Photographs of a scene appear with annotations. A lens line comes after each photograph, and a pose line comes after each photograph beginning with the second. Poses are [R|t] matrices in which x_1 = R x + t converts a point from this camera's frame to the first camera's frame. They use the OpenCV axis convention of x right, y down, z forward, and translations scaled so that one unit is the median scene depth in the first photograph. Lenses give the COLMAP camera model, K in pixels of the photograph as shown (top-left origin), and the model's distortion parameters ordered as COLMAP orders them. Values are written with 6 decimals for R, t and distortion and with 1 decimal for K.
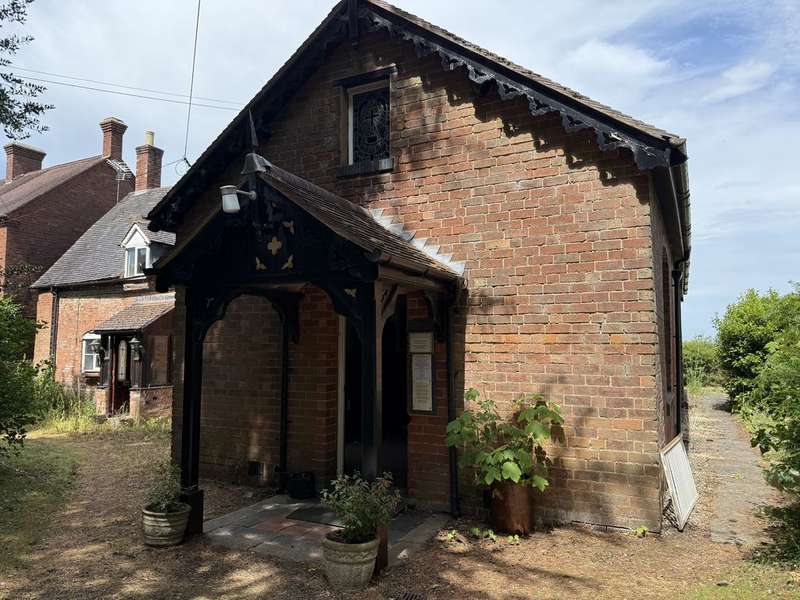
lens RADIAL K [[578.1, 0, 400.0], [0, 578.1, 300.0], [0, 0, 1]] dist [0.103316, -0.167320]
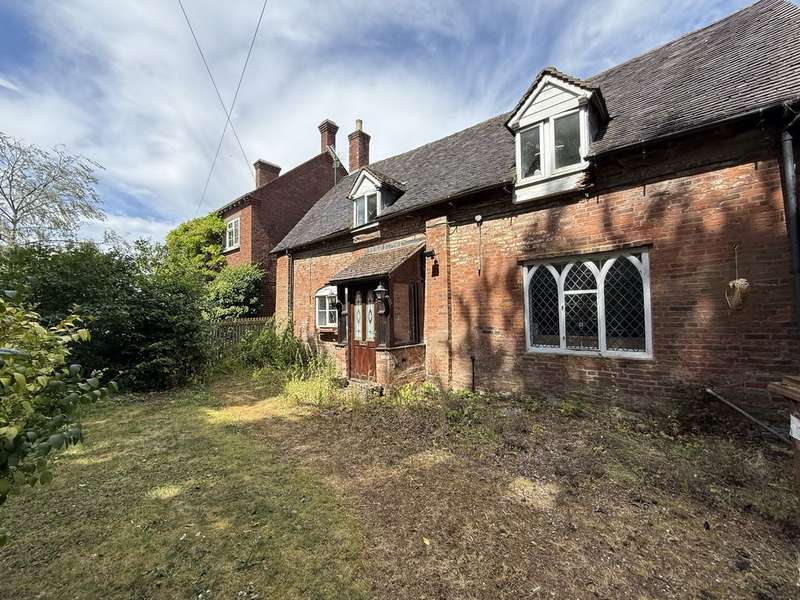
lens RADIAL K [[322.6, 0, 400.0], [0, 322.6, 300.0], [0, 0, 1]] dist [0.018975, -0.003794]
pose [[0.976876, -0.020251, -0.212848, -0.635694], [0.029463, 0.998757, 0.040196, 0.127768], [0.211769, -0.045537, 0.976258, 1.099299]]
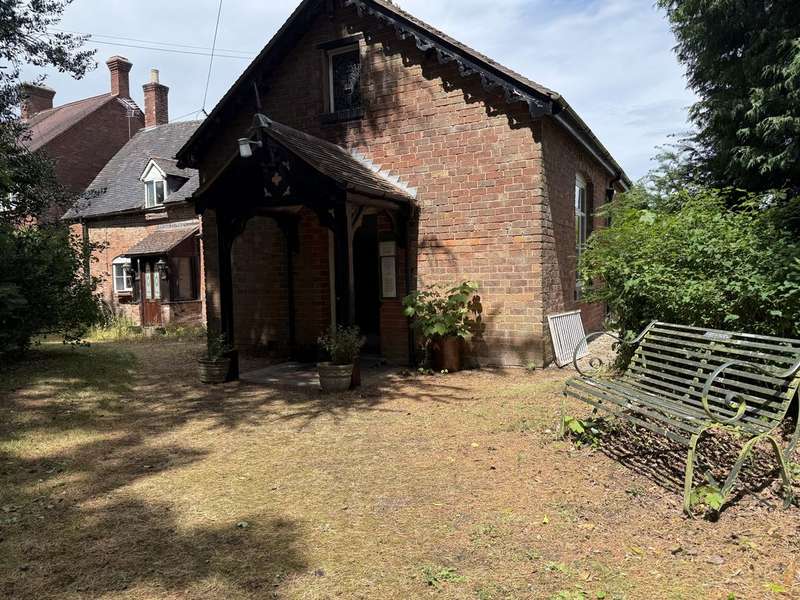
lens RADIAL K [[578.1, 0, 400.0], [0, 578.1, 300.0], [0, 0, 1]] dist [0.103316, -0.167320]
pose [[0.999655, -0.023466, -0.011781, 0.065828], [0.024747, 0.991968, 0.124044, 0.020832], [0.008775, -0.124292, 0.992207, -0.310216]]
